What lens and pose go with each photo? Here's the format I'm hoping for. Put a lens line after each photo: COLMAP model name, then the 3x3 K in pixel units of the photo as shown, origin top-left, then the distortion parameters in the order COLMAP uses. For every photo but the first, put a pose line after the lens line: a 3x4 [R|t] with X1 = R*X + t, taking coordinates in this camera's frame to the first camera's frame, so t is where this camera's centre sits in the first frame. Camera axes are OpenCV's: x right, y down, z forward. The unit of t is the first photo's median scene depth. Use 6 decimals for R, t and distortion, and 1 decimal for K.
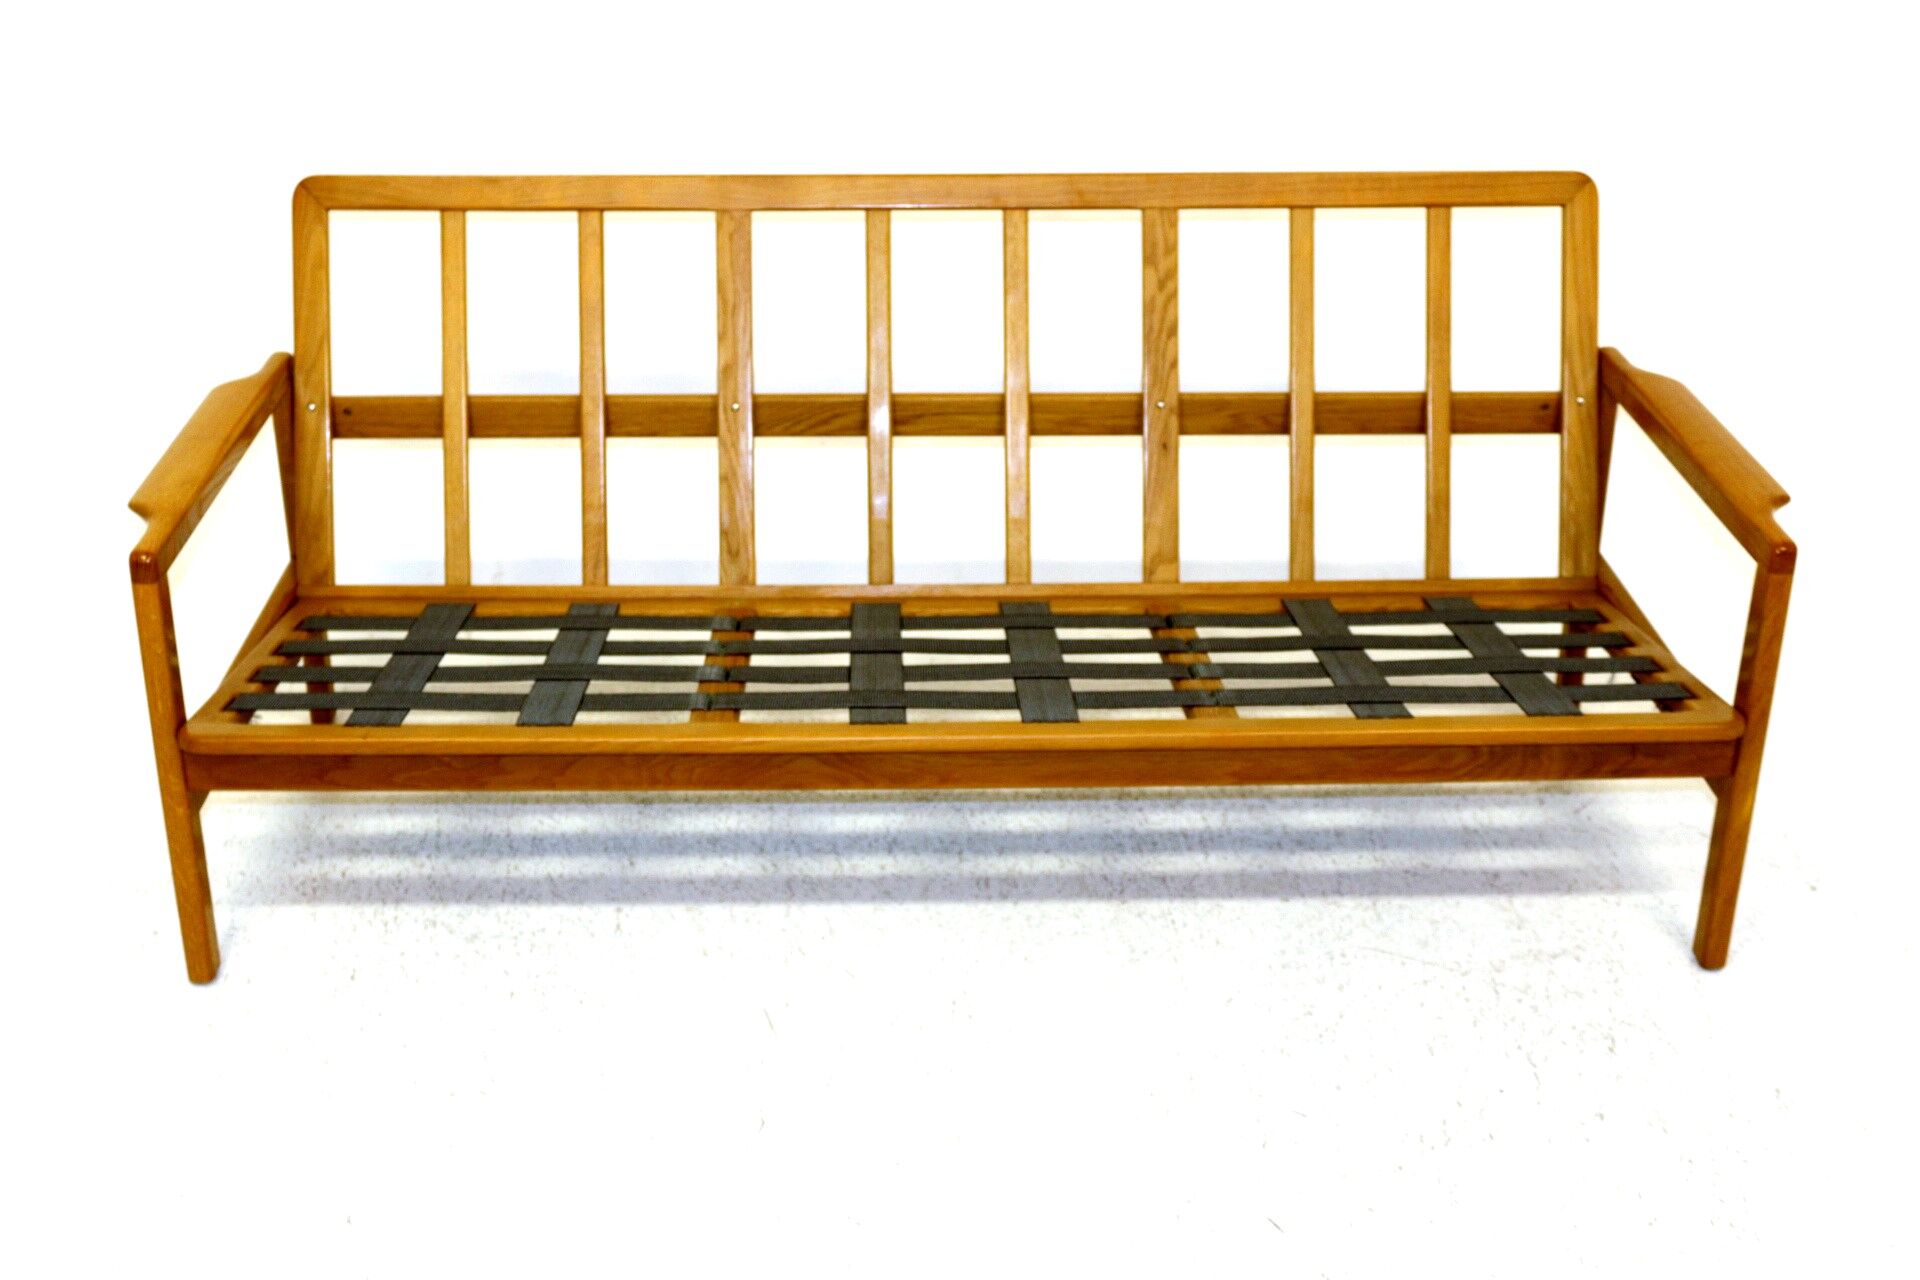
lens RADIAL K [[2446.1, 0, 958.9], [0, 2446.1, 640.0], [0, 0, 1]] dist [0.012357, 0.000000]
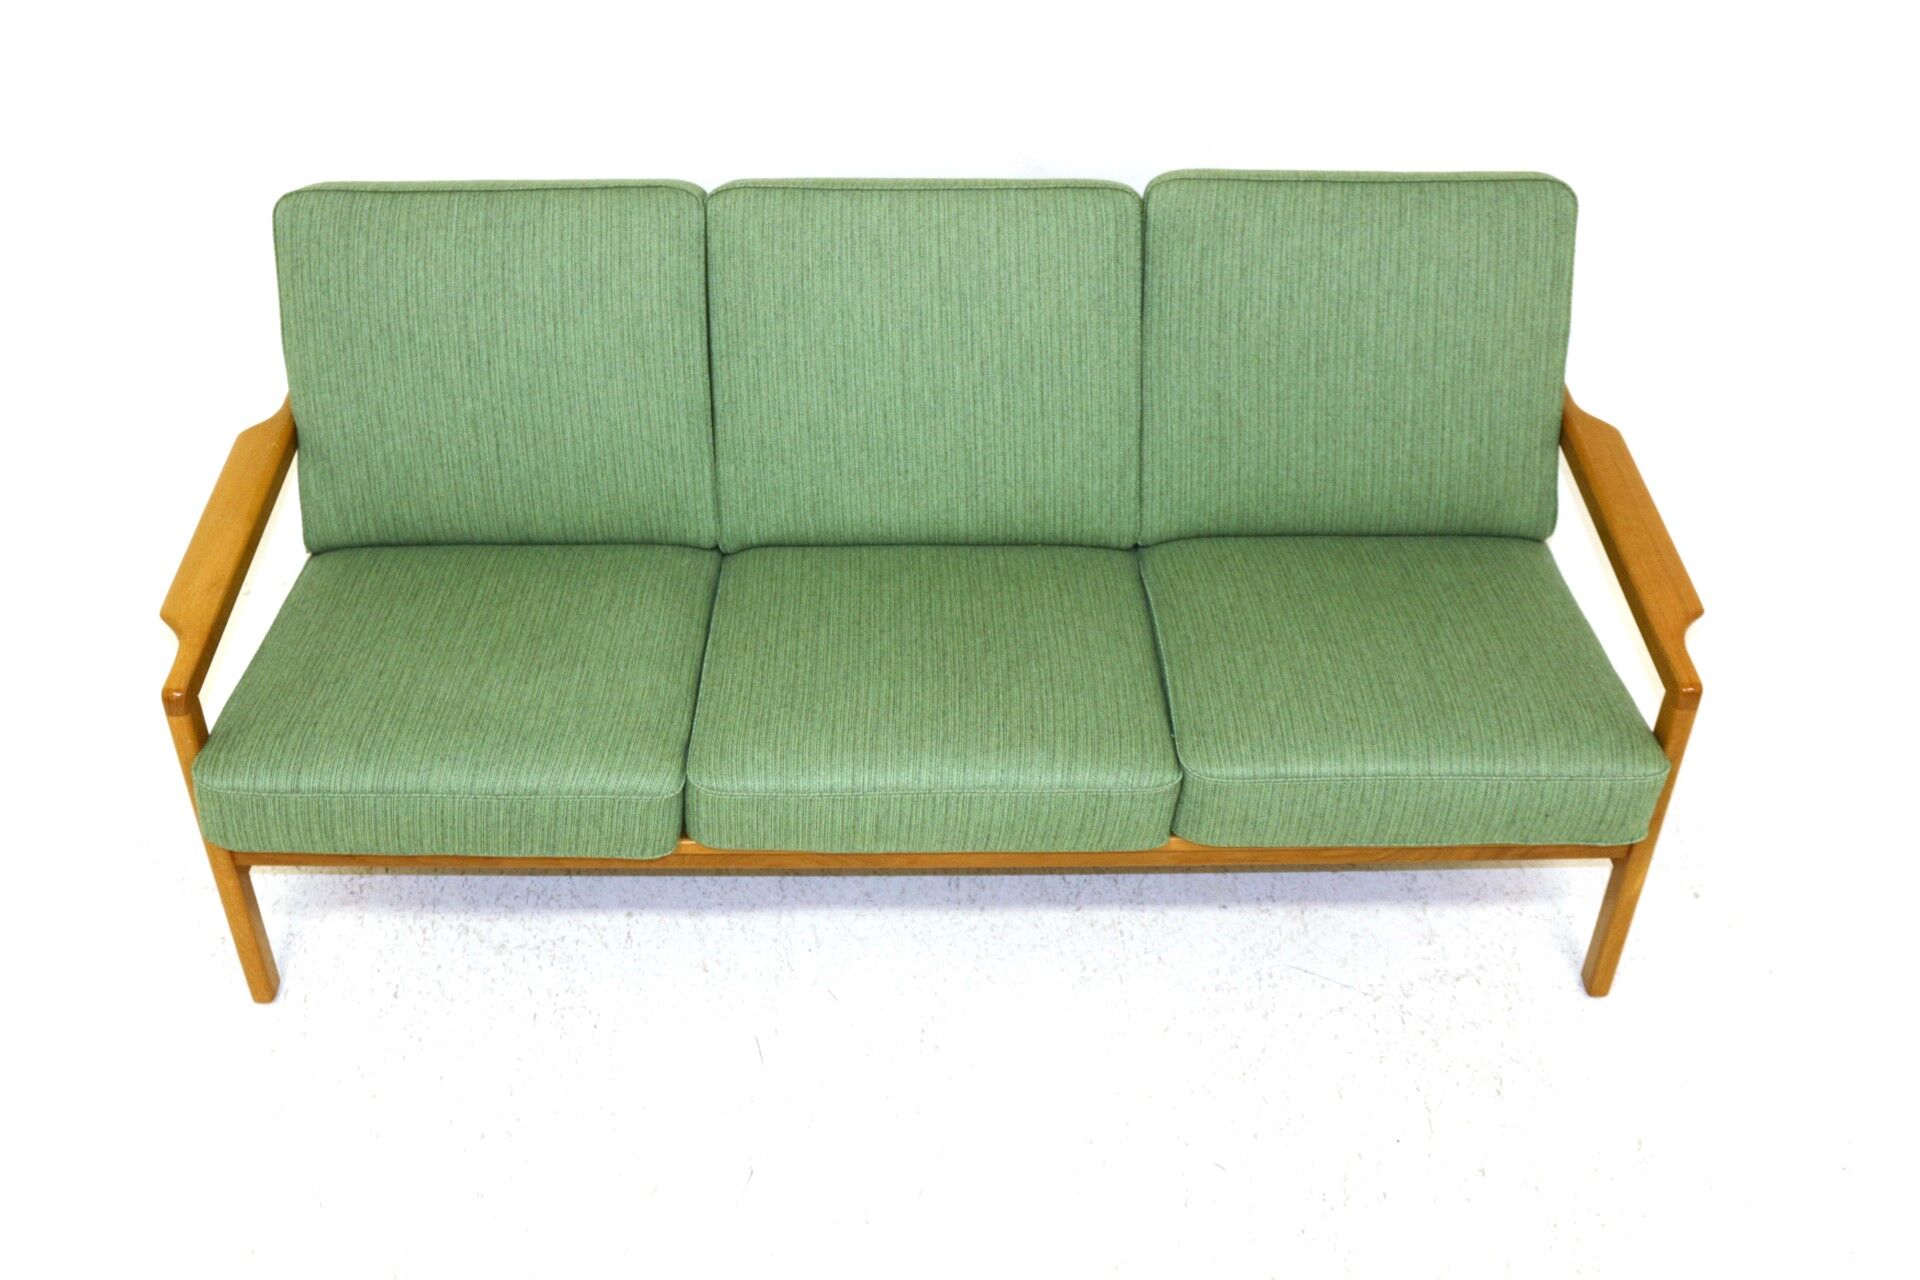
lens RADIAL K [[2139.7, 0, 960.7], [0, 2139.7, 640.0], [0, 0, 1]] dist [-0.015383, 0.000000]
pose [[0.999821, 0.010764, -0.015529, 0.028107], [-0.006363, 0.965682, 0.259650, -0.276231], [0.017791, -0.259505, 0.965578, 0.087083]]
